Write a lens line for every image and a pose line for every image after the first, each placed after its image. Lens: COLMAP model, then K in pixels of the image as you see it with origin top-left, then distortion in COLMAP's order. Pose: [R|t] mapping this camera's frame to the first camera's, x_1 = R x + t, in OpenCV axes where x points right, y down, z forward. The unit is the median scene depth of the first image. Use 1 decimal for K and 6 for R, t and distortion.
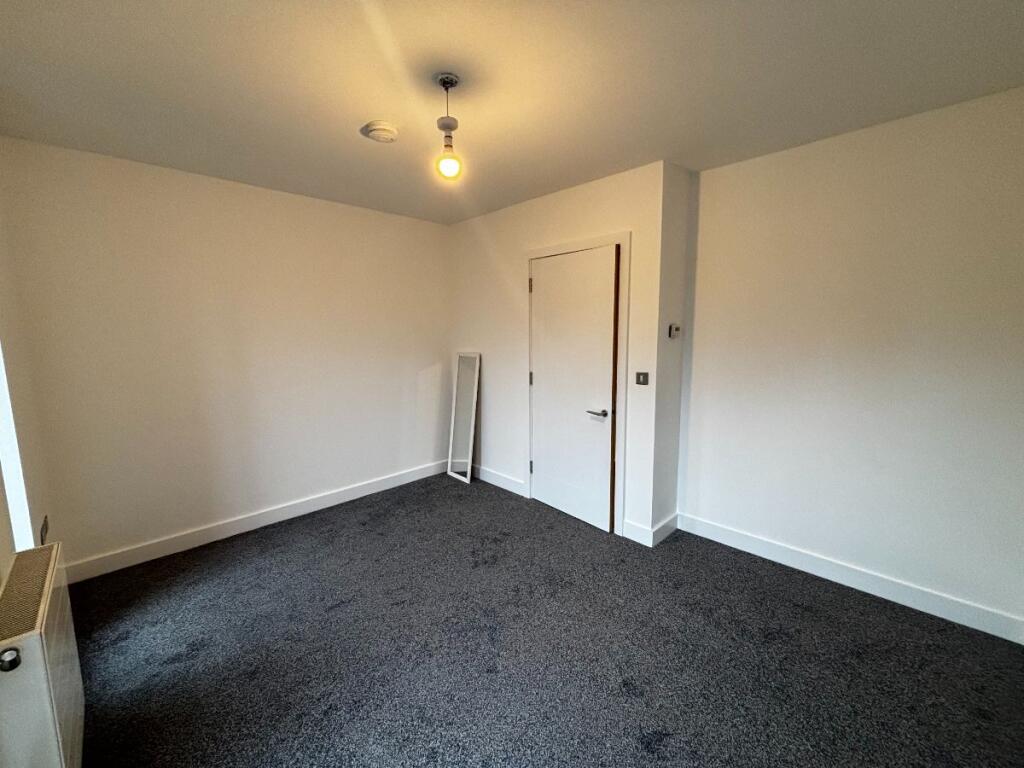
lens RADIAL K [[418.7, 0, 506.7], [0, 418.7, 380.4], [0, 0, 1]] dist [0.002489, 0.000384]
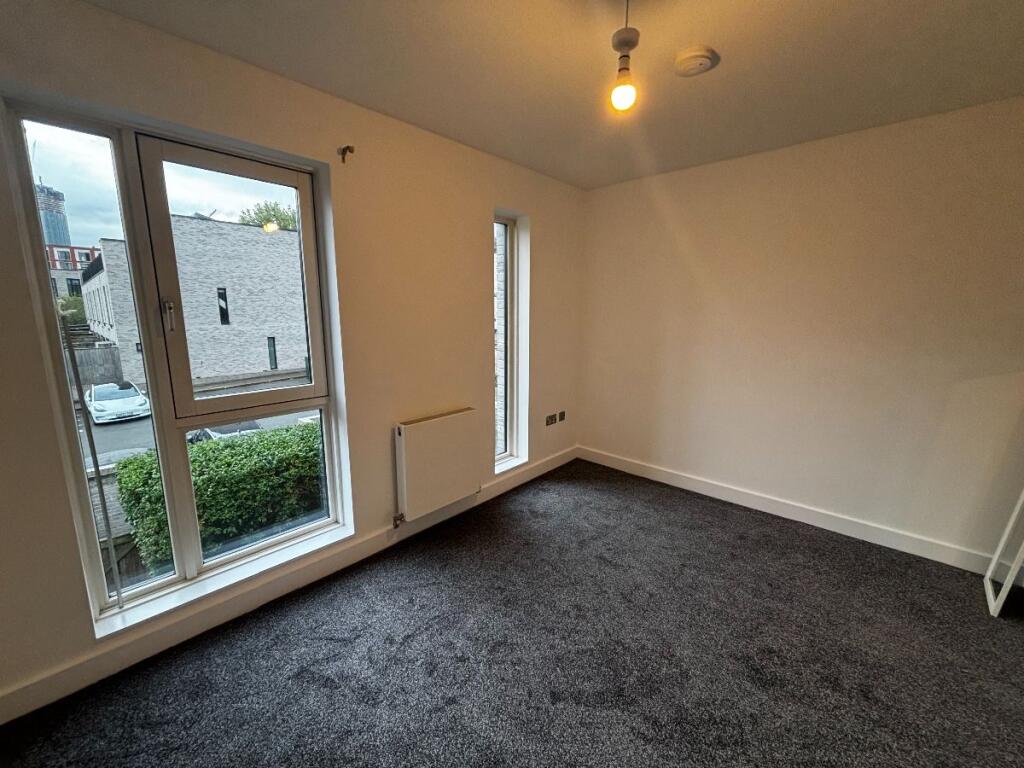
lens RADIAL K [[418.7, 0, 507.4], [0, 418.7, 383.1], [0, 0, 1]] dist [0.002489, 0.000384]
pose [[0.047295, 0.181461, -0.982260, 0.428195], [-0.132188, 0.975849, 0.173912, -0.043717], [0.990096, 0.121618, 0.070140, 0.480818]]
